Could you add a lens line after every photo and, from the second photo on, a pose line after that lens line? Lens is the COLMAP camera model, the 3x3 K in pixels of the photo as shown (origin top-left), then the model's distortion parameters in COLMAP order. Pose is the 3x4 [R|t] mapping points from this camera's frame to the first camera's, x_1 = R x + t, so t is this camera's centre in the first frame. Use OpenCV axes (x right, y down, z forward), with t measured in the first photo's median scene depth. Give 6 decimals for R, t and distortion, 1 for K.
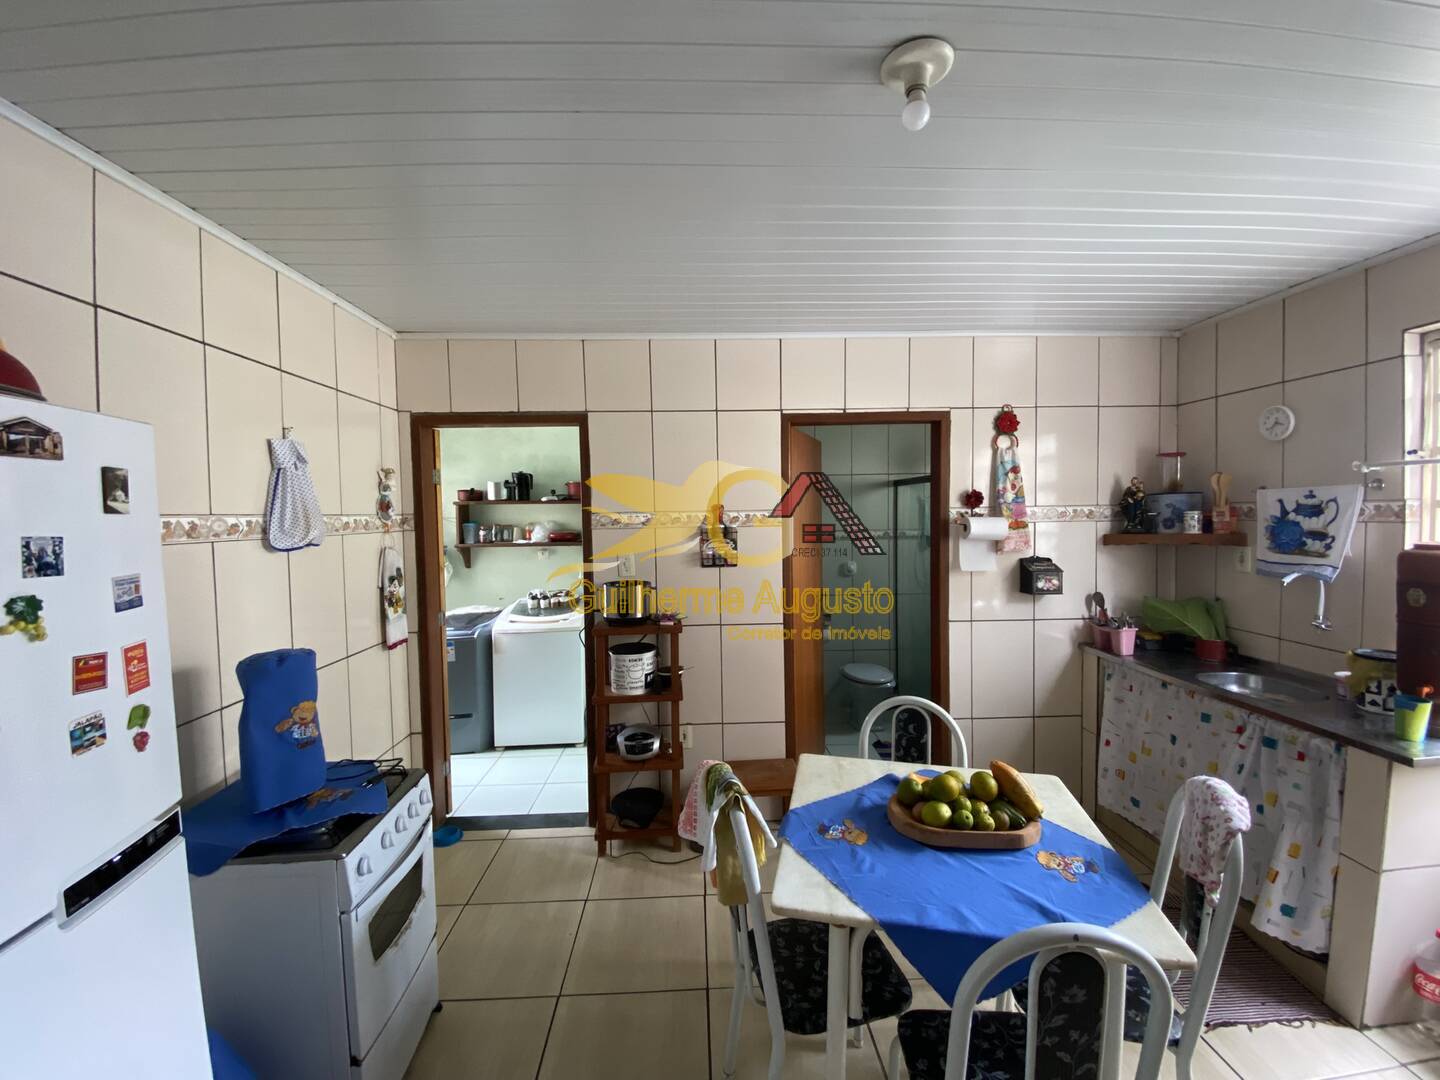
lens RADIAL K [[580.8, 0, 714.4], [0, 580.8, 536.6], [0, 0, 1]] dist [0.019614, -0.017682]
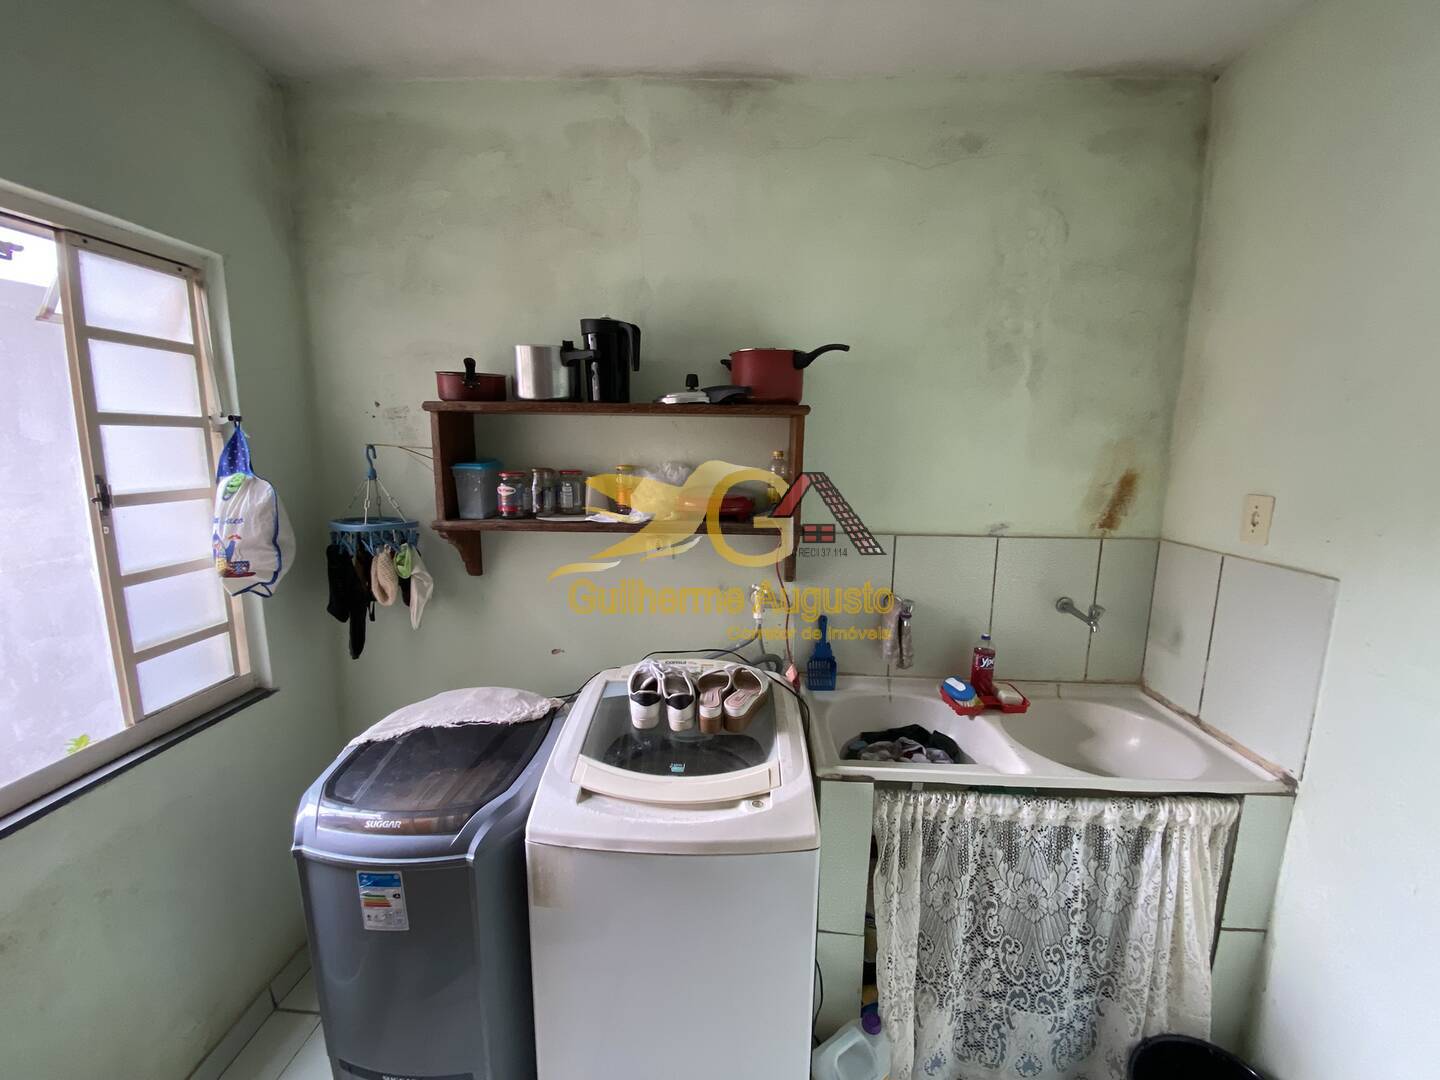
lens RADIAL K [[580.8, 0, 714.4], [0, 580.8, 536.6], [0, 0, 1]] dist [0.019614, -0.017682]
pose [[0.994612, 0.039921, -0.095675, -0.229750], [-0.026766, 0.990480, 0.135027, -0.030682], [0.100155, -0.131739, 0.986212, 0.645500]]
